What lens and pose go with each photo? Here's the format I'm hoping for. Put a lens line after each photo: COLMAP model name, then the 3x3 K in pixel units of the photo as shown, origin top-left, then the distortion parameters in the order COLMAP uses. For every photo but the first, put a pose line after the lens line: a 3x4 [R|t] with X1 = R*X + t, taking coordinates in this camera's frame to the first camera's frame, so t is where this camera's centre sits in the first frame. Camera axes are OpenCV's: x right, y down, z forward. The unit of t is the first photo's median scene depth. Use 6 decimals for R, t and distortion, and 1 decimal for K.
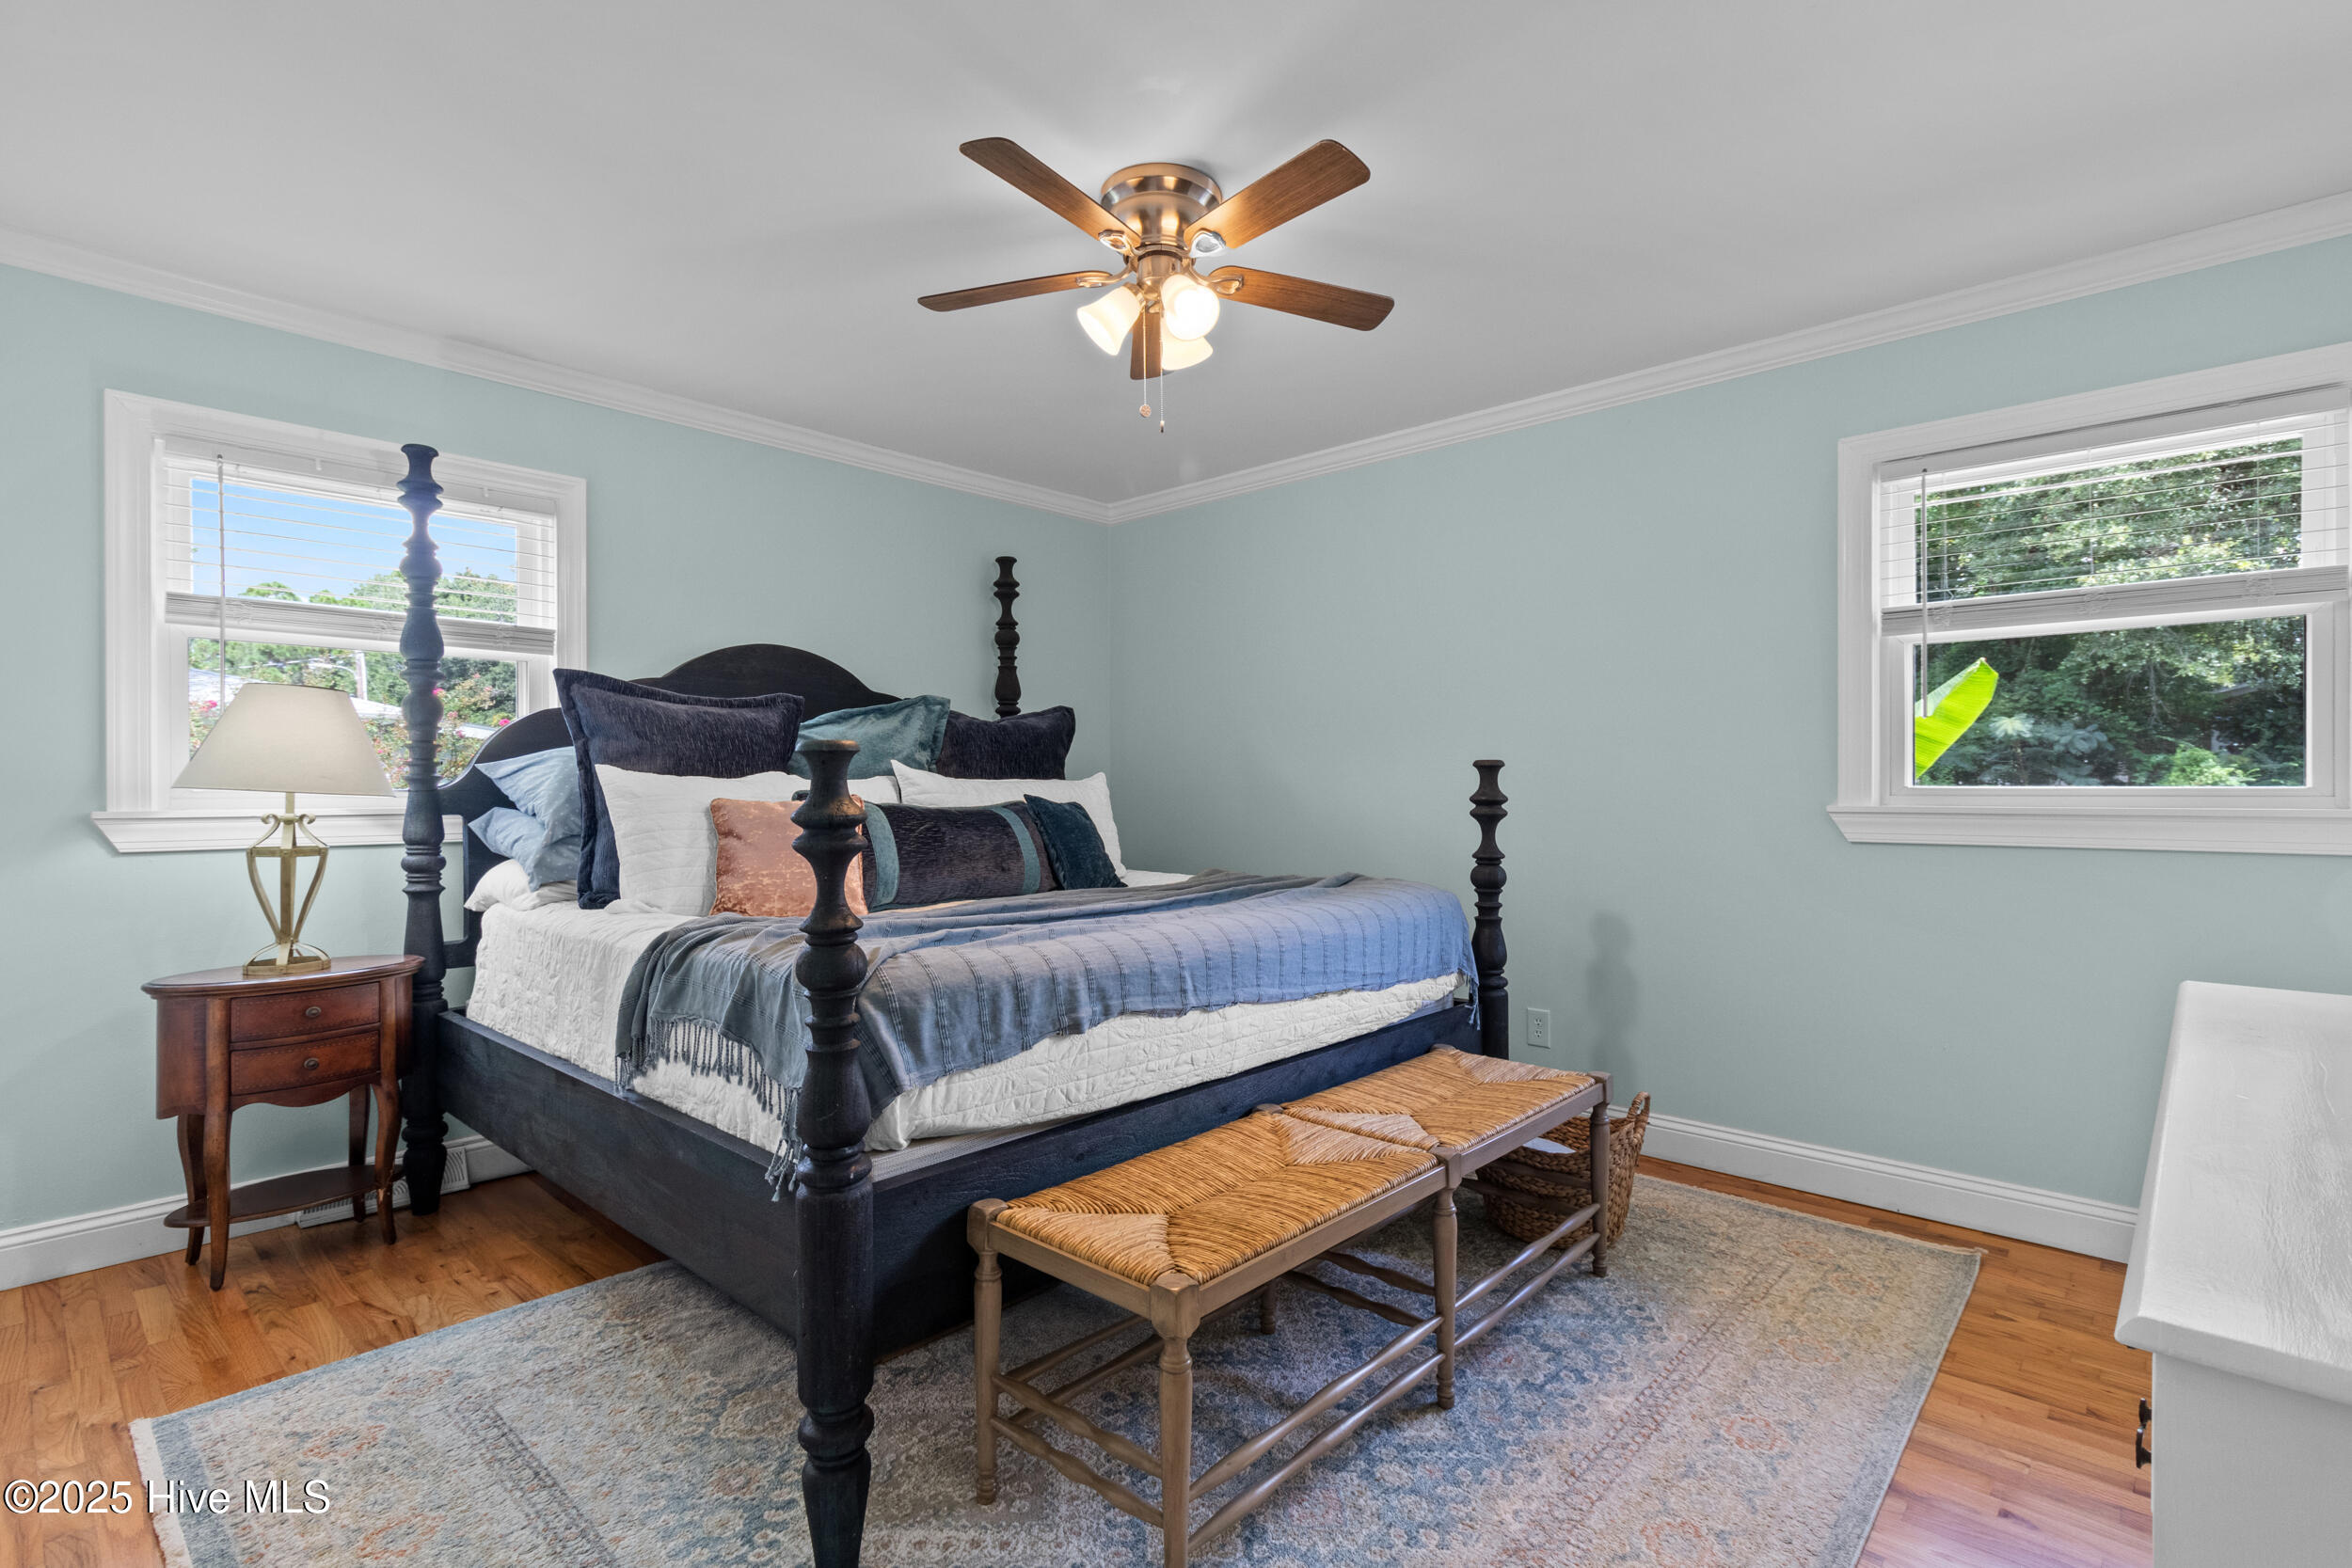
lens RADIAL K [[1113.7, 0, 1176.0], [0, 1113.7, 784.0], [0, 0, 1]] dist [-0.000423, 0.000026]
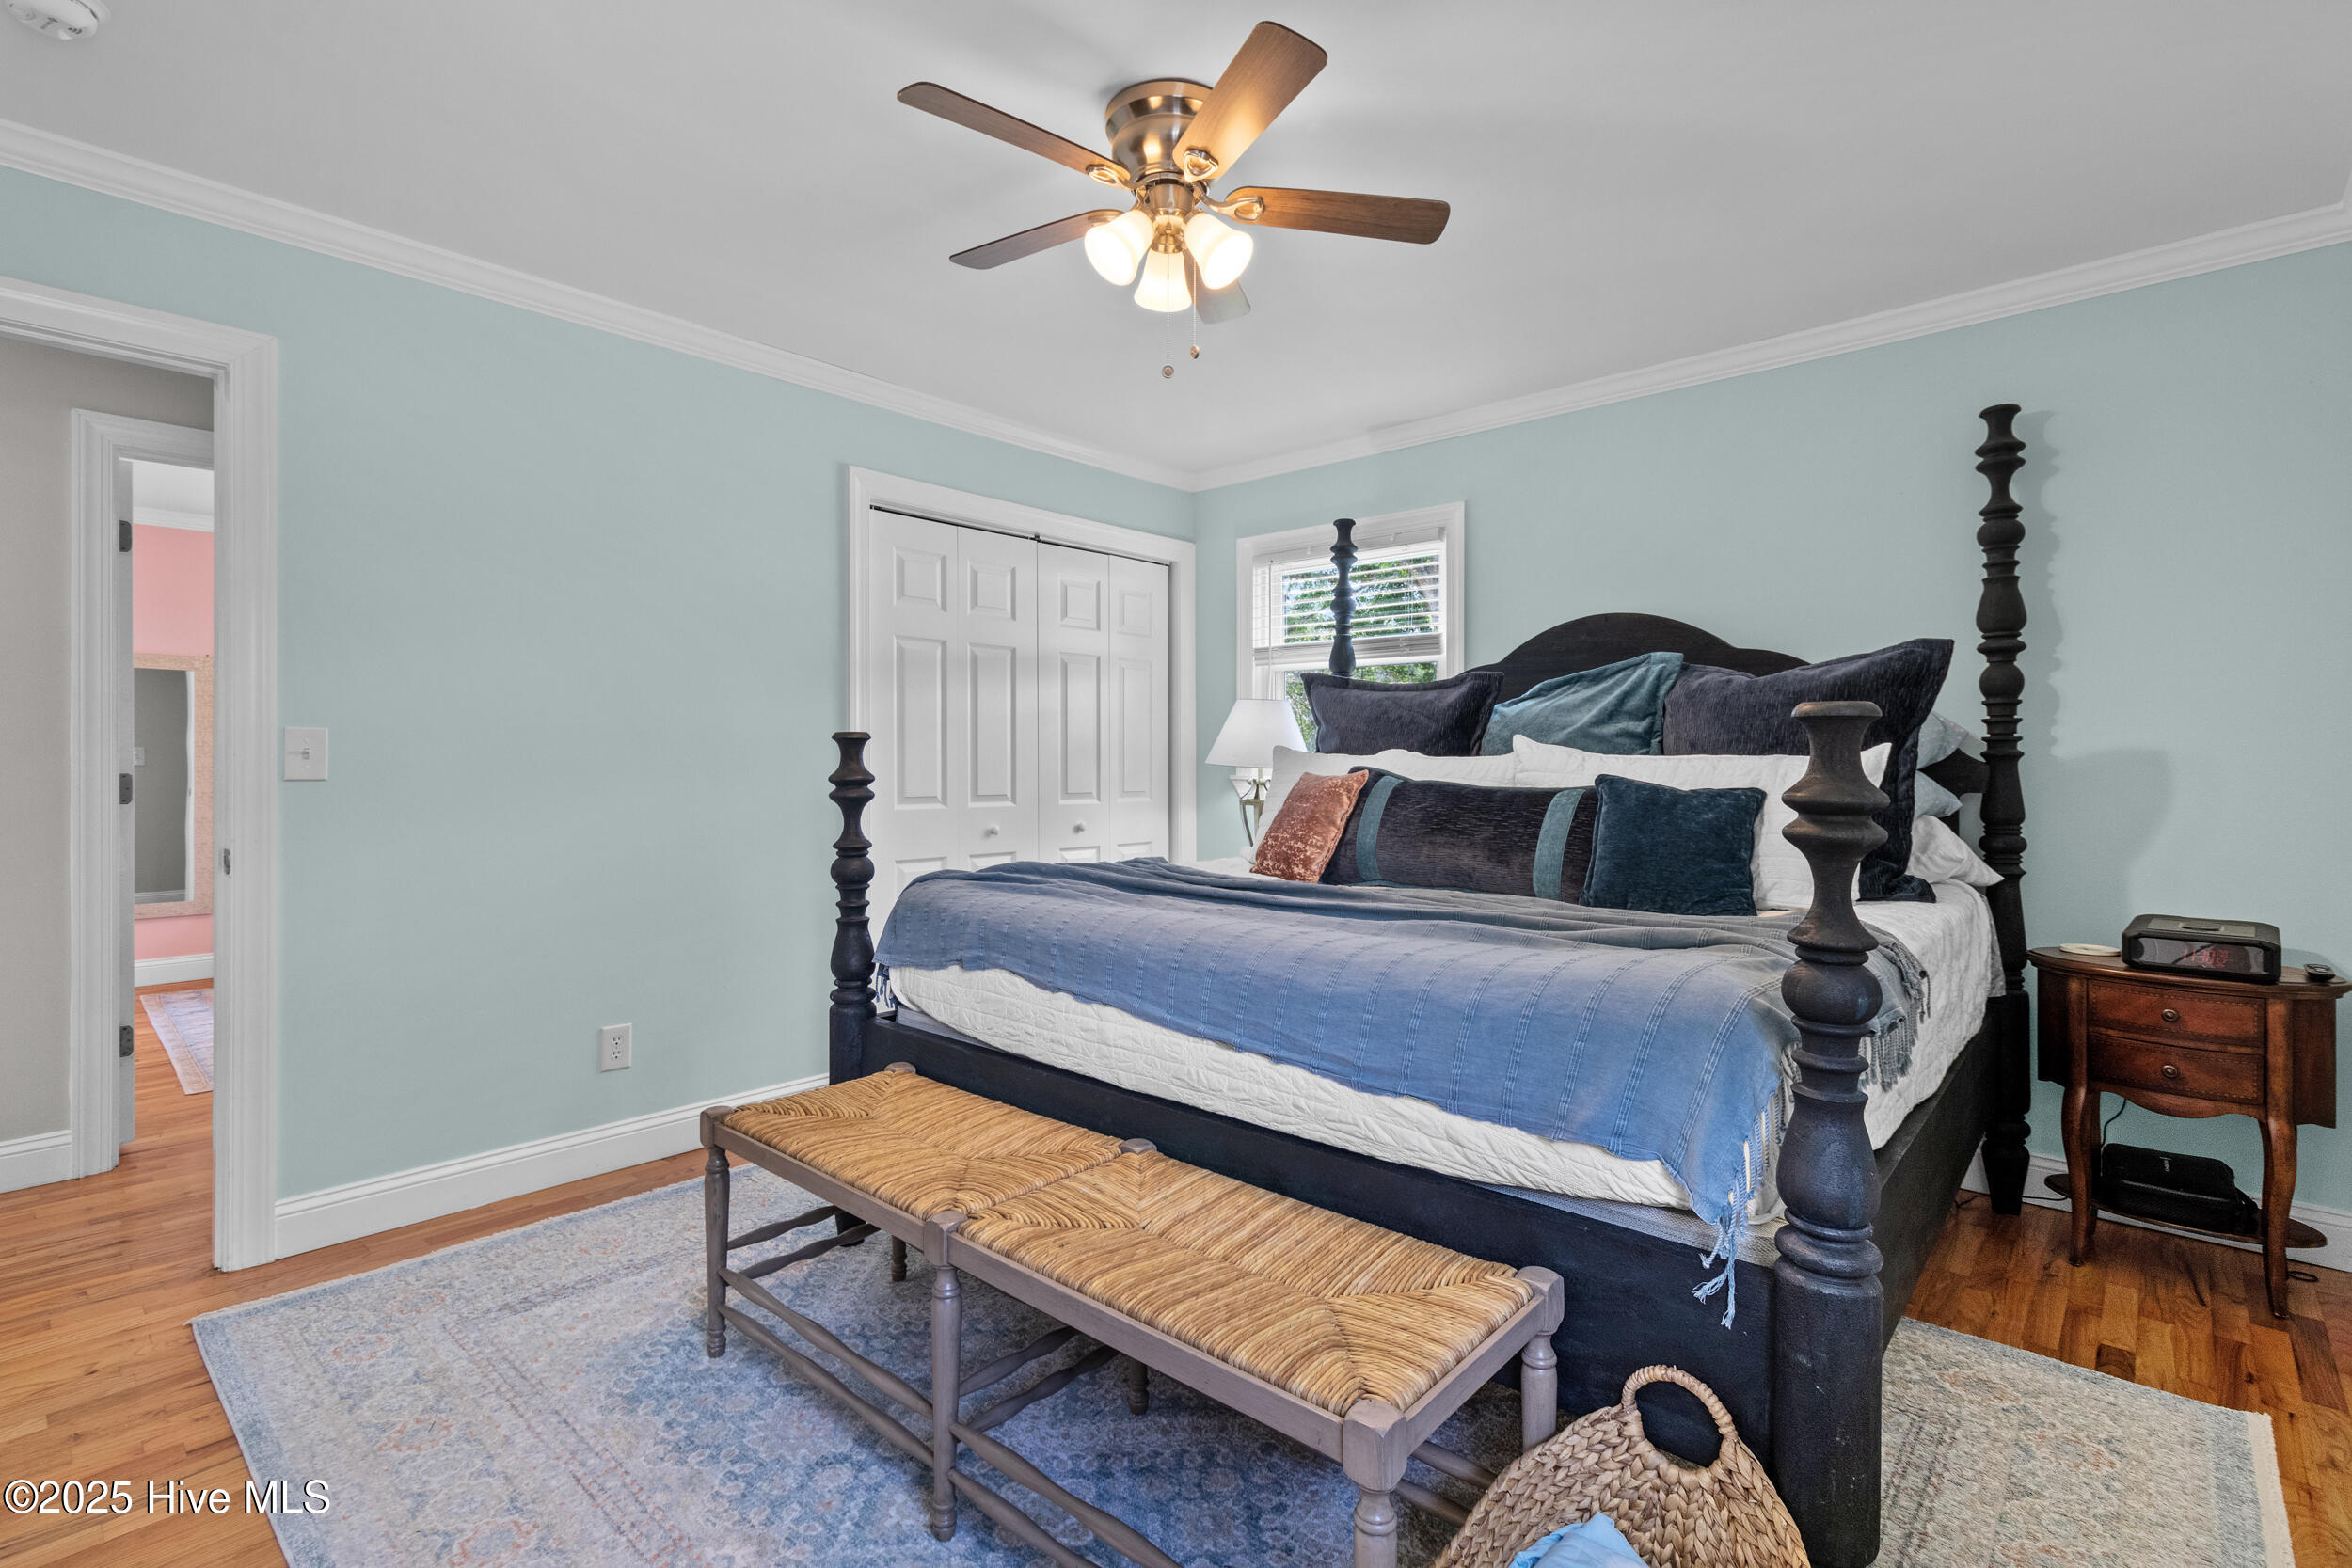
lens RADIAL K [[1098.2, 0, 1205.9], [0, 1098.2, 755.0], [0, 0, 1]] dist [0.001143, 0.000292]
pose [[0.031595, -0.005078, -0.999488, 0.823199], [0.001463, 0.999986, -0.005034, -0.000220], [0.999500, -0.001304, 0.031602, 0.922594]]
